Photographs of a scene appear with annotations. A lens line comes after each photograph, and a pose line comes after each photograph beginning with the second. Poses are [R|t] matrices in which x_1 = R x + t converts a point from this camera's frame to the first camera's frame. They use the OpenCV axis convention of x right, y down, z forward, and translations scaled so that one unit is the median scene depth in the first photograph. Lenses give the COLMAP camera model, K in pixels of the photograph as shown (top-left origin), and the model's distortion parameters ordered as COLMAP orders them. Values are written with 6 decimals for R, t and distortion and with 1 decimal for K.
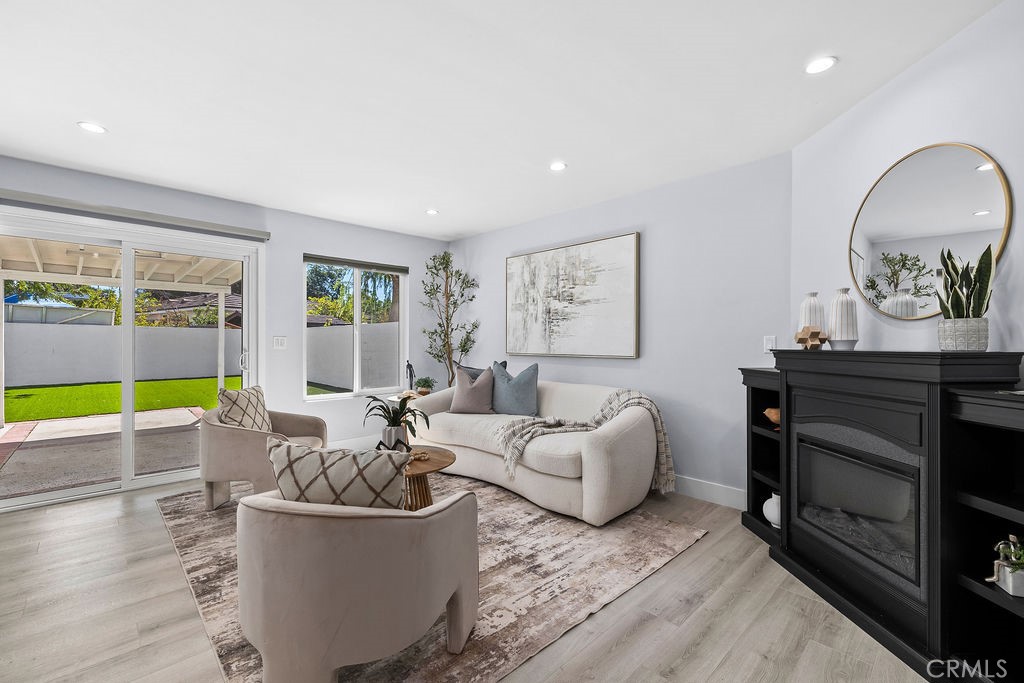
lens RADIAL K [[432.8, 0, 510.2], [0, 432.8, 343.2], [0, 0, 1]] dist [0.004292, -0.000219]
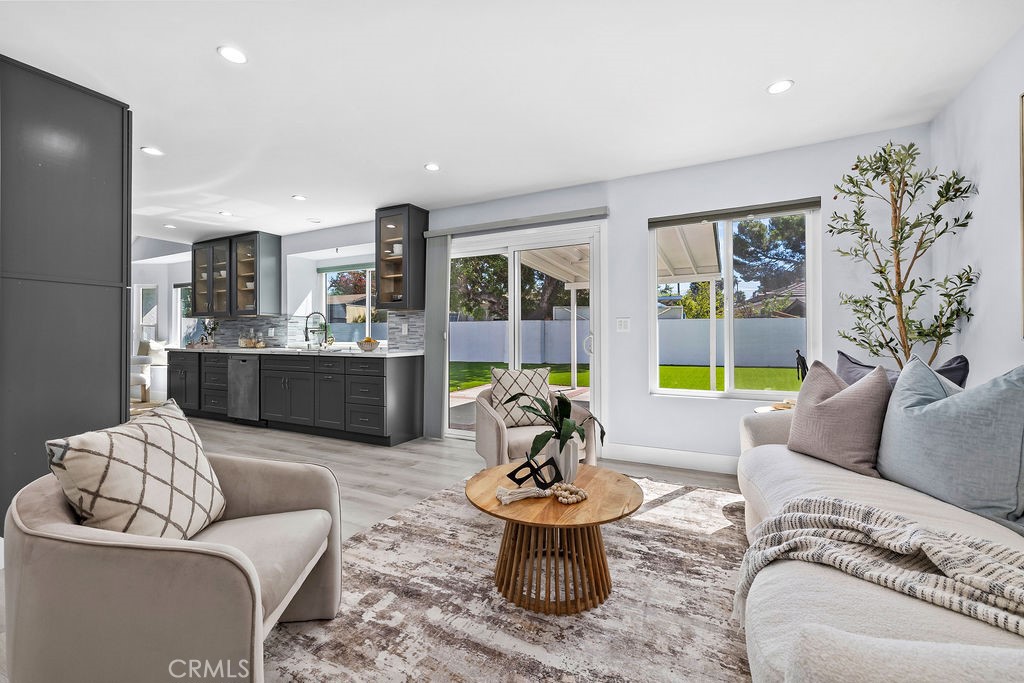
lens RADIAL K [[432.8, 0, 502.0], [0, 432.8, 330.8], [0, 0, 1]] dist [0.004292, -0.000219]
pose [[0.305985, -0.014497, -0.951926, 0.204667], [0.001695, 0.999891, -0.014682, 0.019310], [0.952035, 0.002879, 0.305976, 0.407828]]
